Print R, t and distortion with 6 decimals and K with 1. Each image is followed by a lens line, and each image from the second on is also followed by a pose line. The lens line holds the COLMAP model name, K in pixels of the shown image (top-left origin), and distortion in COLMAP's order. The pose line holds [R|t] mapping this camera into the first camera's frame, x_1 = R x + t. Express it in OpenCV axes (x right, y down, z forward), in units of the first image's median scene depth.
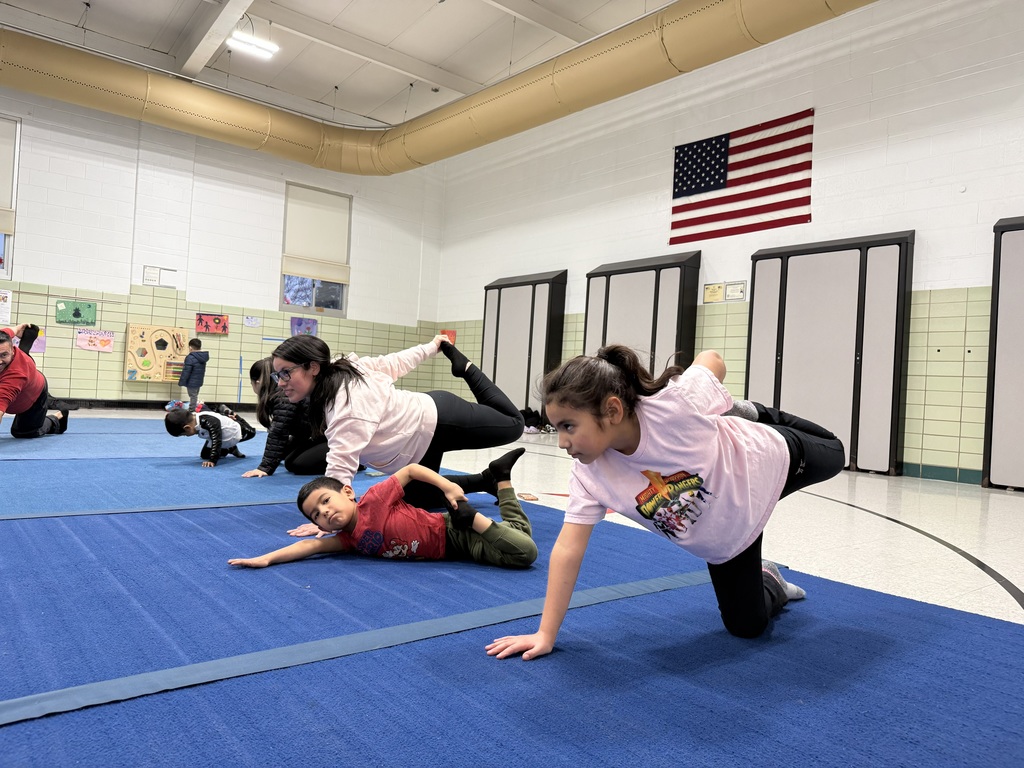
lens RADIAL K [[745.2, 0, 504.5], [0, 745.2, 404.2], [0, 0, 1]] dist [0.078485, -0.092602]
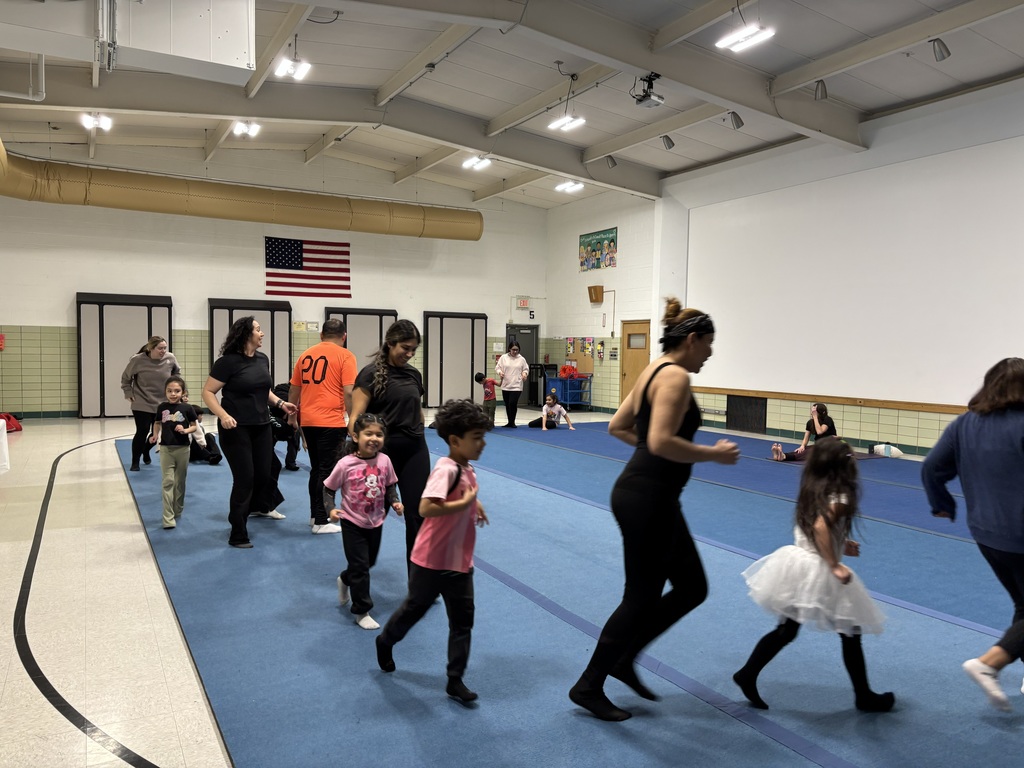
lens RADIAL K [[779.2, 0, 504.0], [0, 779.2, 379.6], [0, 0, 1]] dist [0.032201, -0.010199]
pose [[0.170685, -0.095631, 0.980674, -1.434494], [0.011007, 0.995402, 0.095152, -0.184175], [-0.985264, -0.005446, 0.170952, 0.171887]]
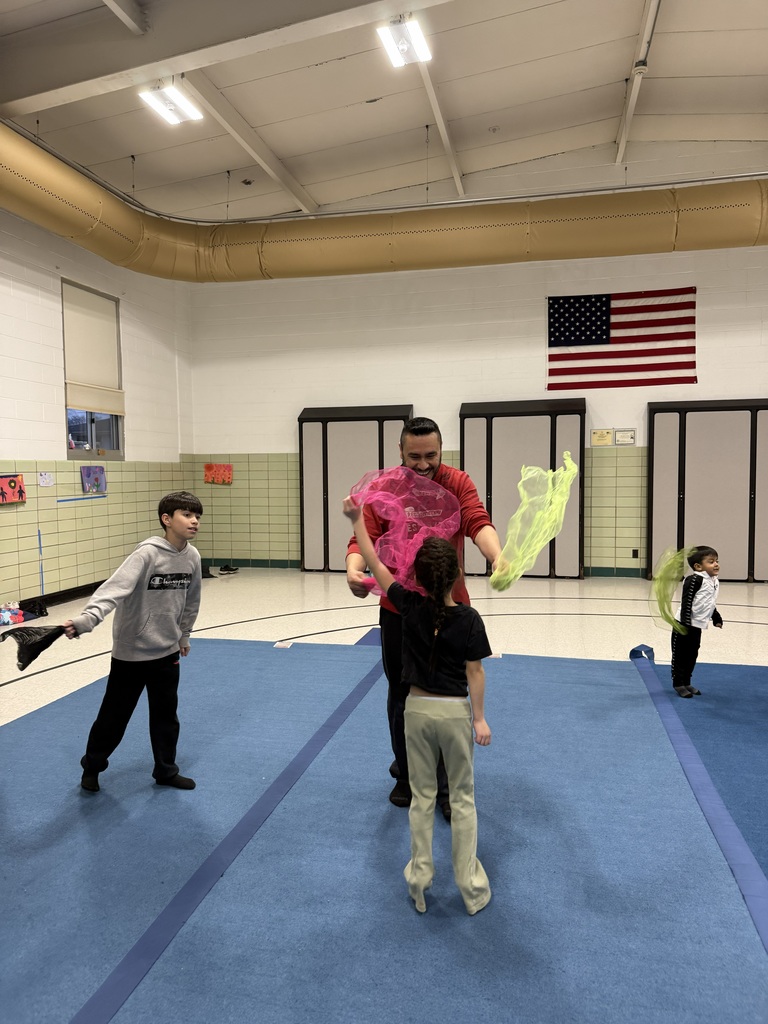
lens RADIAL K [[745.2, 0, 381.7], [0, 745.2, 538.5], [0, 0, 1]] dist [0.078485, -0.092602]
pose [[0.780370, -0.122878, 0.613126, -0.653573], [0.066644, 0.991262, 0.113838, -0.140461], [-0.621757, -0.047975, 0.781740, 0.298493]]
